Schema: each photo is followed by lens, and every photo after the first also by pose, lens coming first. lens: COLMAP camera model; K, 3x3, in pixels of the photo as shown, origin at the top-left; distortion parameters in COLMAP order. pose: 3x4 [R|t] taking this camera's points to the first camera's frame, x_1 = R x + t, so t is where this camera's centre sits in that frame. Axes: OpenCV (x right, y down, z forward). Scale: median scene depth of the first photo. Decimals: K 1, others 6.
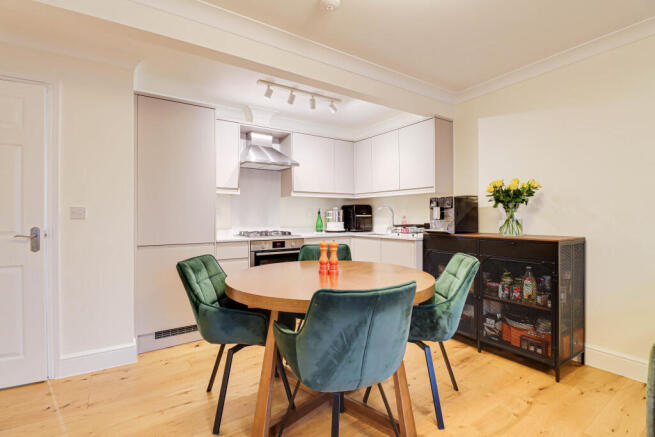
lens RADIAL K [[306.8, 0, 327.0], [0, 306.8, 215.5], [0, 0, 1]] dist [-0.005324, -0.000570]
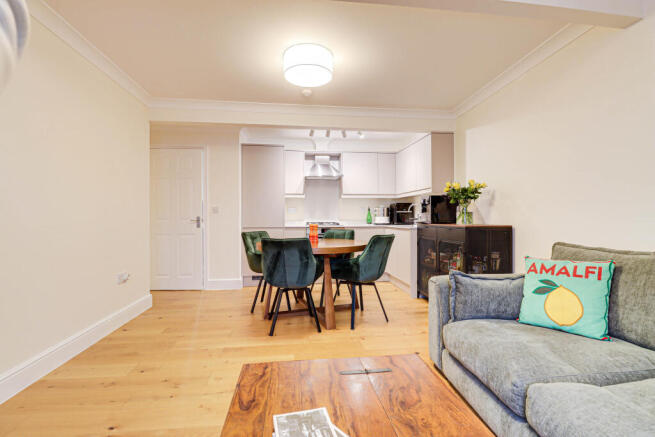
lens RADIAL K [[306.8, 0, 329.0], [0, 306.8, 215.3], [0, 0, 1]] dist [-0.005324, -0.000570]
pose [[0.892134, -0.001002, -0.451771, 0.496951], [0.000732, 0.999999, -0.000772, 0.019799], [0.451771, 0.000358, 0.892134, -0.299862]]
